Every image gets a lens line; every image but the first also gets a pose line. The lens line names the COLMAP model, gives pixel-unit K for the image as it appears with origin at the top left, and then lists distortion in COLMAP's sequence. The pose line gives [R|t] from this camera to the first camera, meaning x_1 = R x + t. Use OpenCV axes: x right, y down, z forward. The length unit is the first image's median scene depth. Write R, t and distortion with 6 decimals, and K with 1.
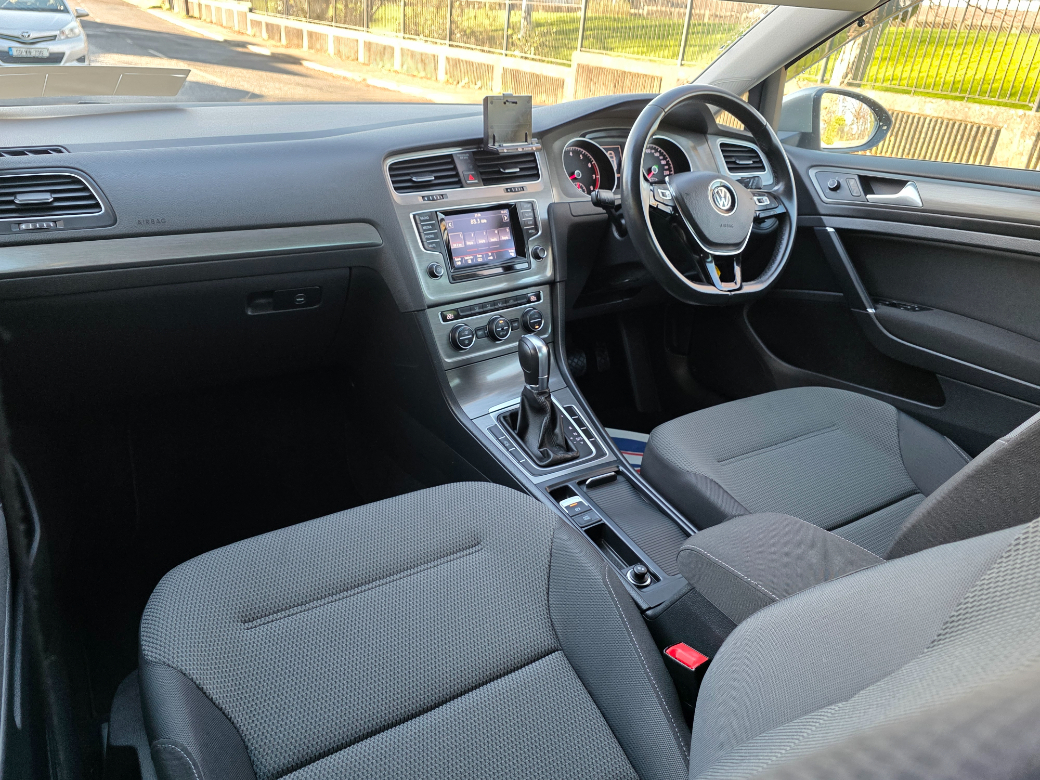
lens RADIAL K [[705.1, 0, 530.9], [0, 705.1, 391.7], [0, 0, 1]] dist [0.003208, -0.003274]
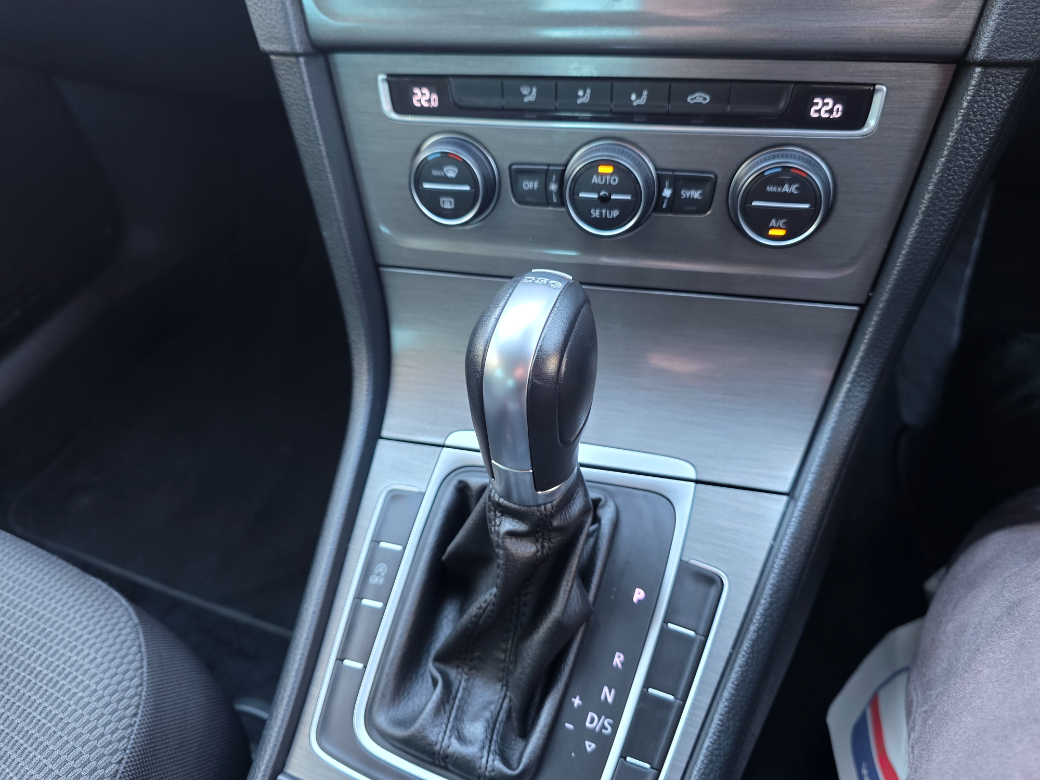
lens RADIAL K [[705.1, 0, 530.9], [0, 705.1, 391.7], [0, 0, 1]] dist [0.003208, -0.003274]
pose [[0.601057, 0.493850, -0.628364, 0.140724], [-0.256170, 0.863801, 0.433849, -0.128161], [0.757038, -0.099800, 0.645704, 0.763730]]
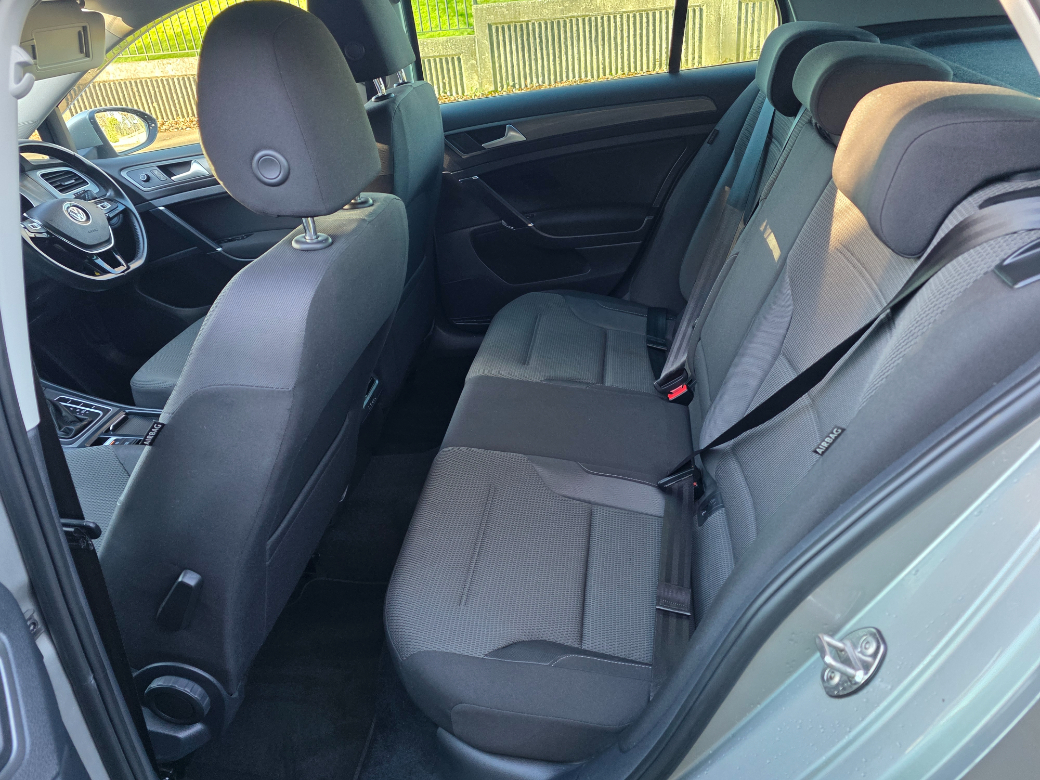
lens RADIAL K [[705.1, 0, 530.9], [0, 705.1, 391.7], [0, 0, 1]] dist [0.003208, -0.003274]
pose [[0.591932, -0.498060, 0.633682, -0.236165], [0.464079, 0.853425, 0.237270, 0.099914], [-0.658974, 0.153631, 0.736309, -0.514296]]
